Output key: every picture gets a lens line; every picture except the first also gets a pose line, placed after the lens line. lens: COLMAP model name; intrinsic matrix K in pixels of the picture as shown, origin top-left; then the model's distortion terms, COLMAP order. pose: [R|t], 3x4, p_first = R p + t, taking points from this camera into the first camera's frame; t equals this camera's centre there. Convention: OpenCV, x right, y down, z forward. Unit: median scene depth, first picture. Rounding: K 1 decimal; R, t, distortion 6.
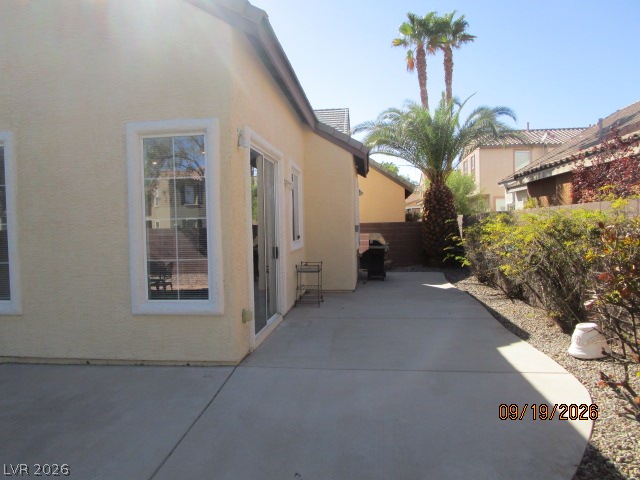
lens RADIAL K [[457.1, 0, 315.8], [0, 457.1, 241.4], [0, 0, 1]] dist [-0.035211, 0.012539]
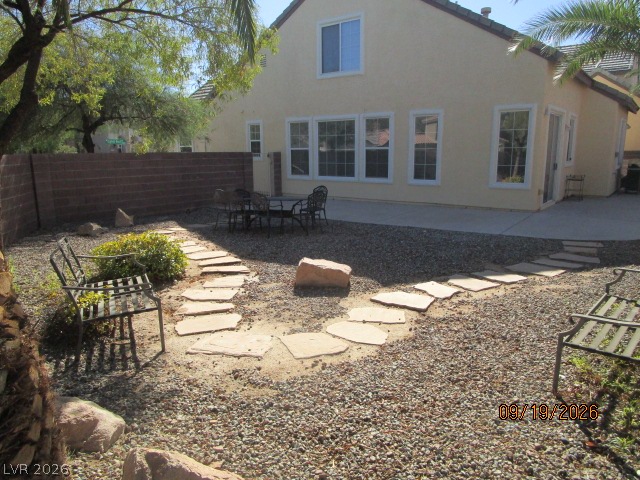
lens RADIAL K [[457.1, 0, 315.8], [0, 457.1, 241.4], [0, 0, 1]] dist [-0.035211, 0.012539]
pose [[0.855339, 0.116923, -0.504703, 0.023030], [-0.032389, 0.984362, 0.173153, 0.021004], [0.517056, -0.131757, 0.845750, -0.597728]]
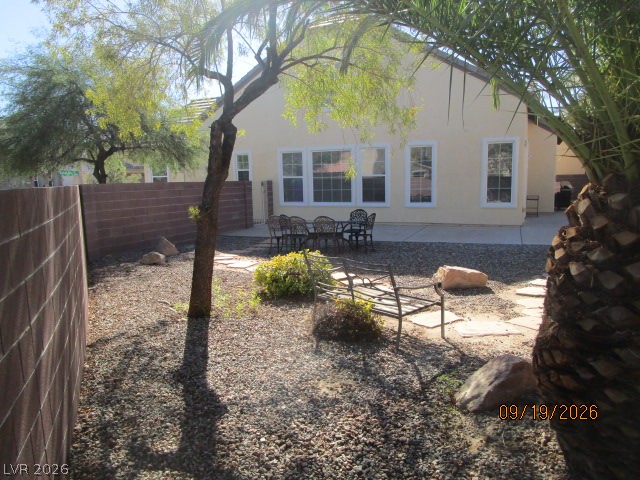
lens RADIAL K [[457.1, 0, 315.8], [0, 457.1, 241.4], [0, 0, 1]] dist [-0.035211, 0.012539]
pose [[0.948955, 0.045992, -0.312040, -0.188746], [-0.013191, 0.994233, 0.106424, 0.031877], [0.315136, -0.096876, 0.944089, -0.774569]]
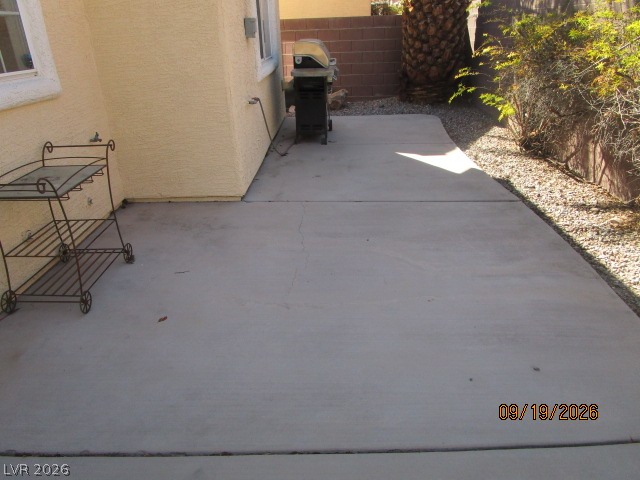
lens RADIAL K [[457.1, 0, 315.8], [0, 457.1, 241.4], [0, 0, 1]] dist [-0.035211, 0.012539]
pose [[0.995938, -0.047560, 0.076461, 0.089541], [0.013827, 0.919840, 0.392050, -0.009729], [-0.088978, -0.389401, 0.916761, 0.478640]]
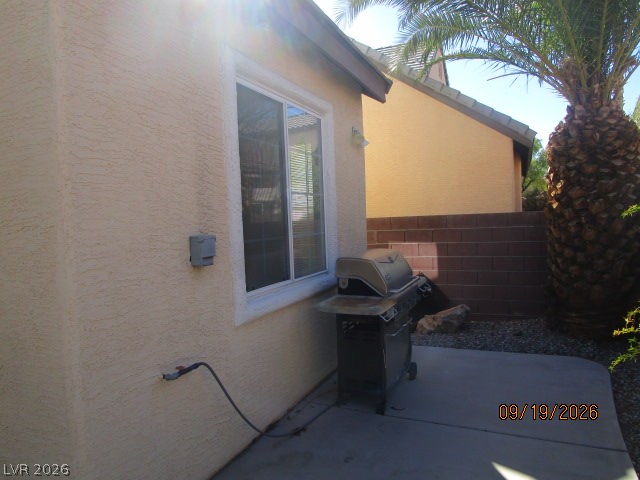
lens RADIAL K [[457.1, 0, 315.8], [0, 457.1, 241.4], [0, 0, 1]] dist [-0.035211, 0.012539]
pose [[0.956567, -0.000470, -0.291511, 0.181213], [0.006637, 0.999775, 0.020169, -0.031227], [0.291436, -0.021228, 0.956355, 0.659739]]
